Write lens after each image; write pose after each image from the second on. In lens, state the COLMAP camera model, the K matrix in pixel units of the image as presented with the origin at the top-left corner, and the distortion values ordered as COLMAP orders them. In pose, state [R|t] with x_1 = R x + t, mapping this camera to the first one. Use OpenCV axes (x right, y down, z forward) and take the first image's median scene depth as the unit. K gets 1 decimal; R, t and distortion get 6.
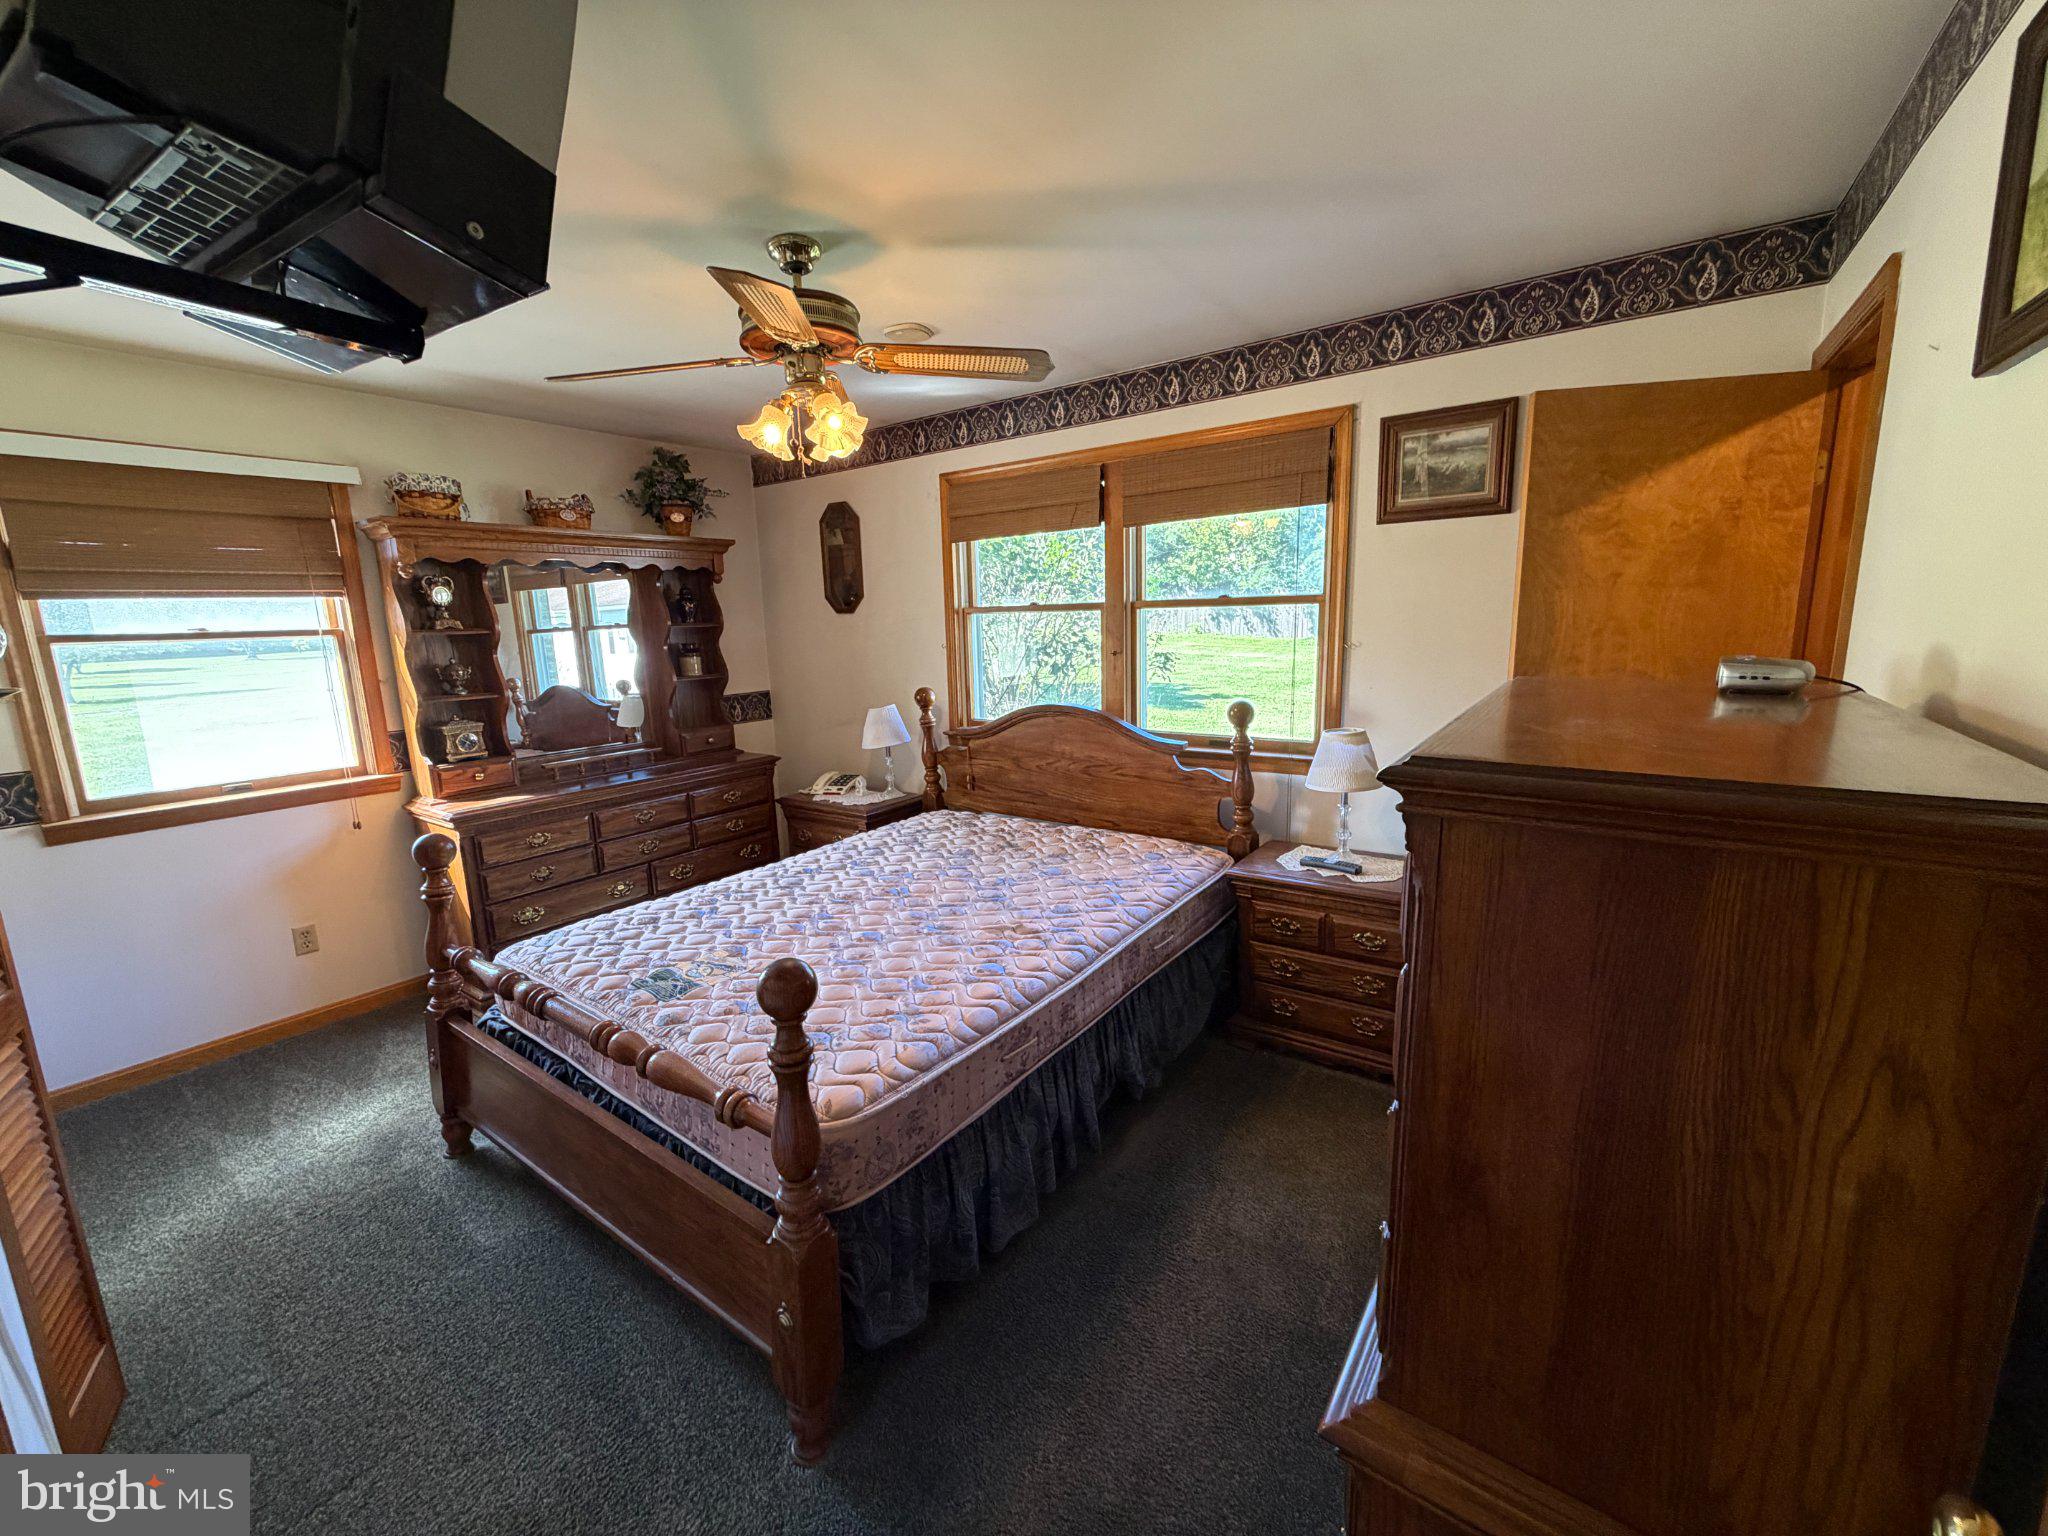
lens RADIAL K [[817.2, 0, 1021.9], [0, 817.2, 763.0], [0, 0, 1]] dist [-0.000033, 0.000026]
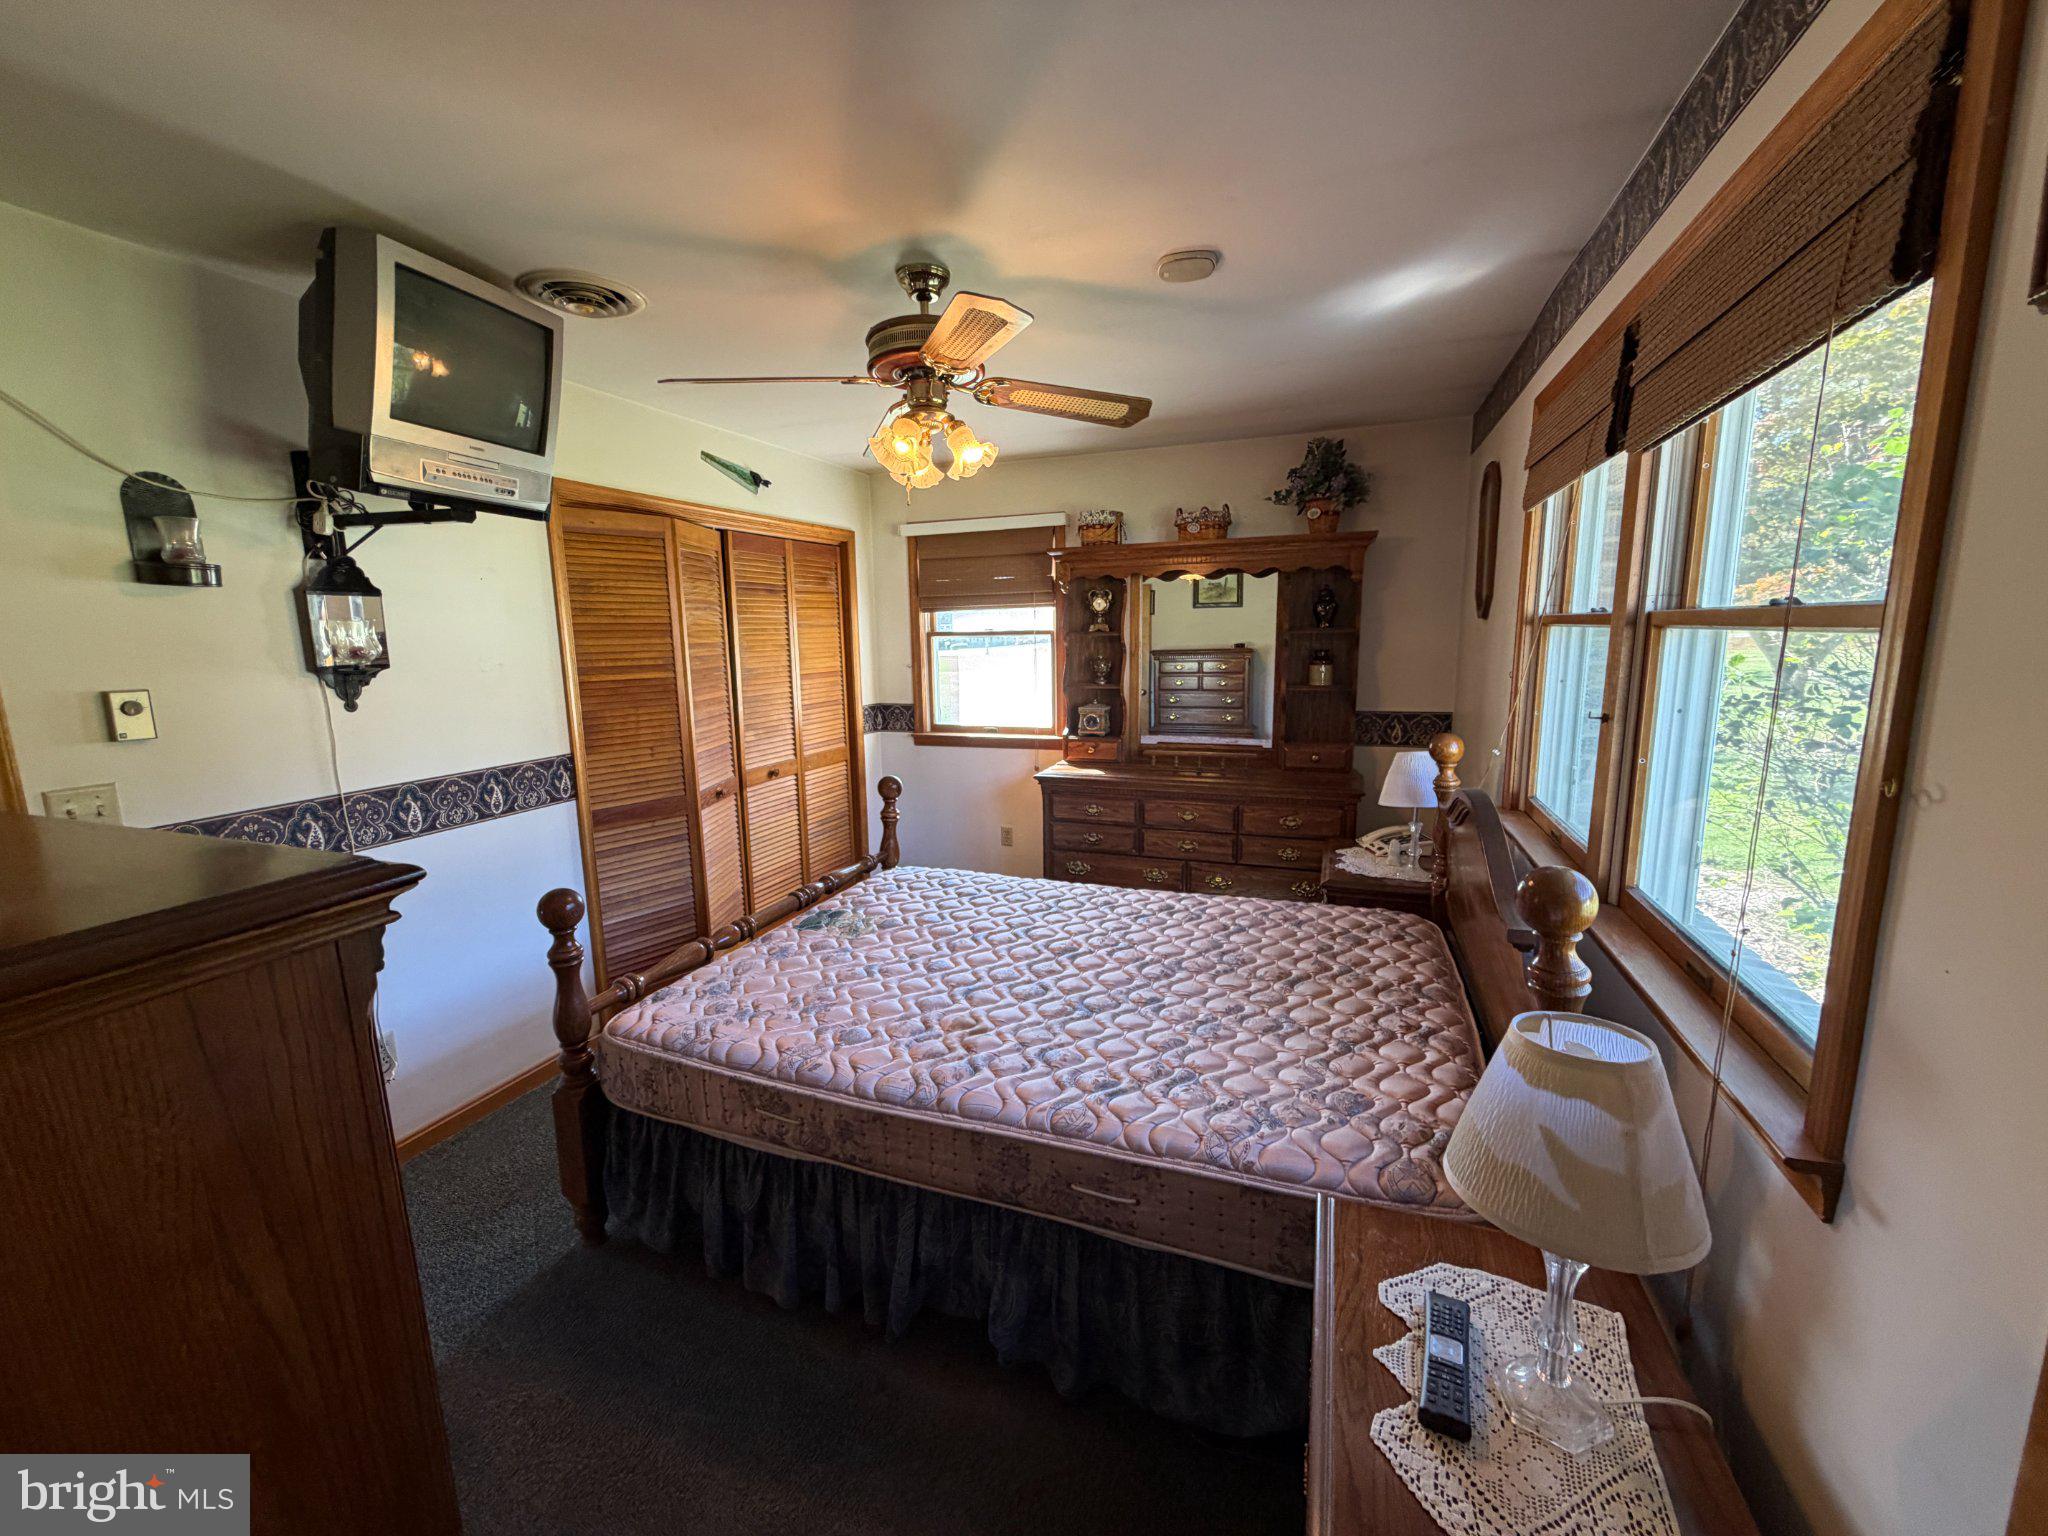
lens RADIAL K [[817.2, 0, 1015.0], [0, 817.2, 766.9], [0, 0, 1]] dist [-0.000033, 0.000026]
pose [[0.254391, 0.185552, -0.949134, 0.556663], [-0.158365, 0.976166, 0.148391, -0.140017], [0.954047, 0.112560, 0.277713, 0.607848]]
